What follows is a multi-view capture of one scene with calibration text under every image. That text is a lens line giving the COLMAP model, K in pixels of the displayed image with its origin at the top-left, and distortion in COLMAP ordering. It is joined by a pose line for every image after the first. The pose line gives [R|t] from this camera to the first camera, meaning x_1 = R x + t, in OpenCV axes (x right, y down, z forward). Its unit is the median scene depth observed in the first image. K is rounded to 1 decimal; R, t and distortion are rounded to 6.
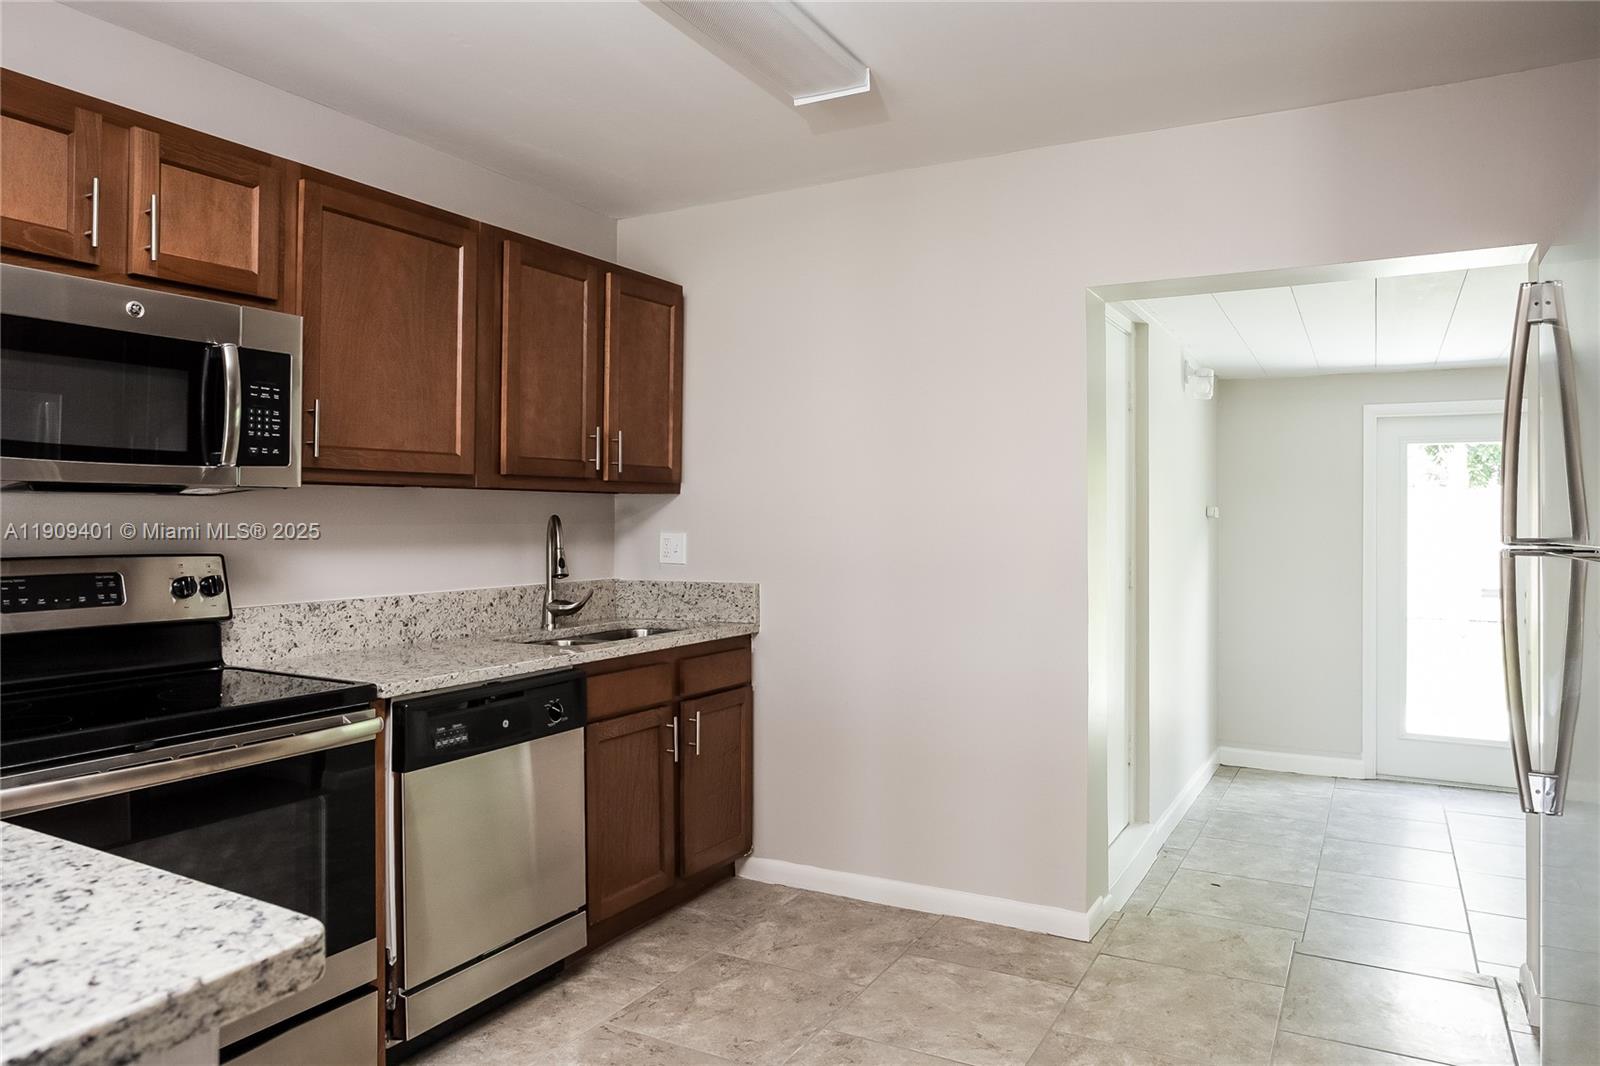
lens RADIAL K [[1054.5, 0, 802.1], [0, 1054.5, 511.3], [0, 0, 1]] dist [-0.035952, 0.000454]
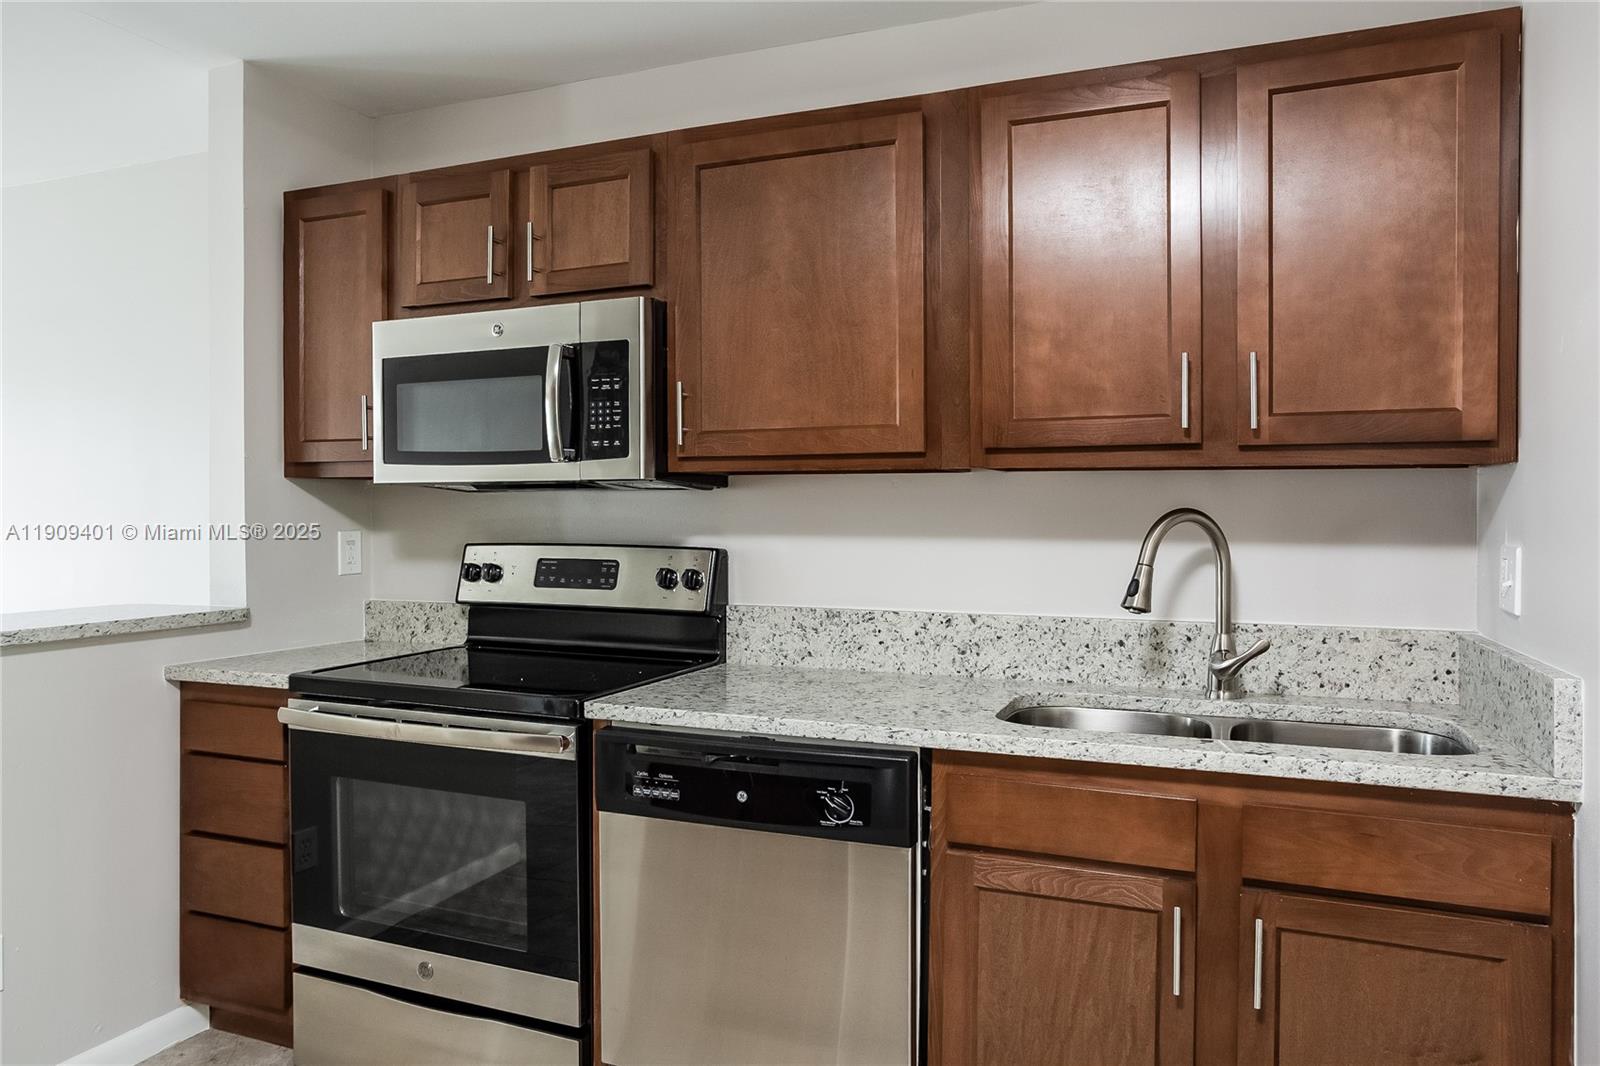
lens RADIAL K [[1054.5, 0, 802.1], [0, 1054.5, 511.3], [0, 0, 1]] dist [-0.035952, 0.000454]
pose [[0.132581, 0.001709, -0.991171, 0.409290], [0.004423, 0.999988, 0.002315, 0.003775], [0.991162, -0.004691, 0.132572, 0.875655]]
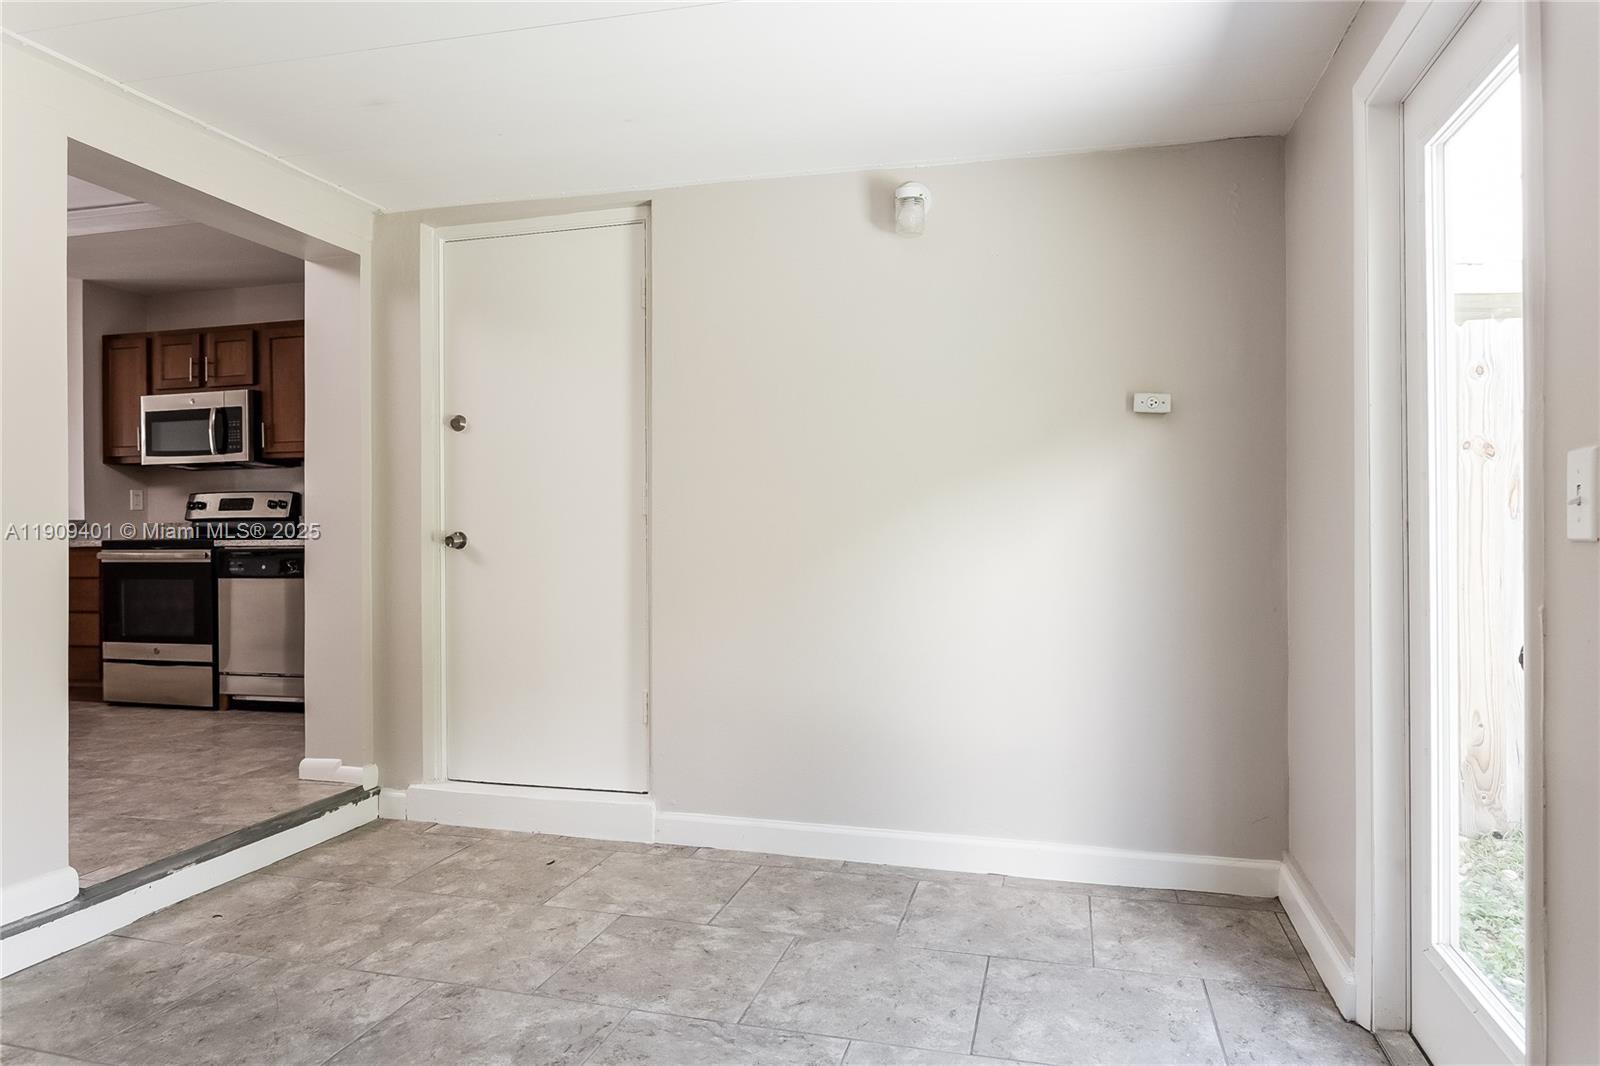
lens RADIAL K [[1028.1, 0, 798.1], [0, 1028.1, 519.3], [0, 0, 1]] dist [-0.024552, -0.000871]
pose [[0.239859, -0.009190, -0.970764, 1.803306], [0.013698, 0.999888, -0.006082, 0.123243], [0.970711, -0.011838, 0.239958, 1.432025]]
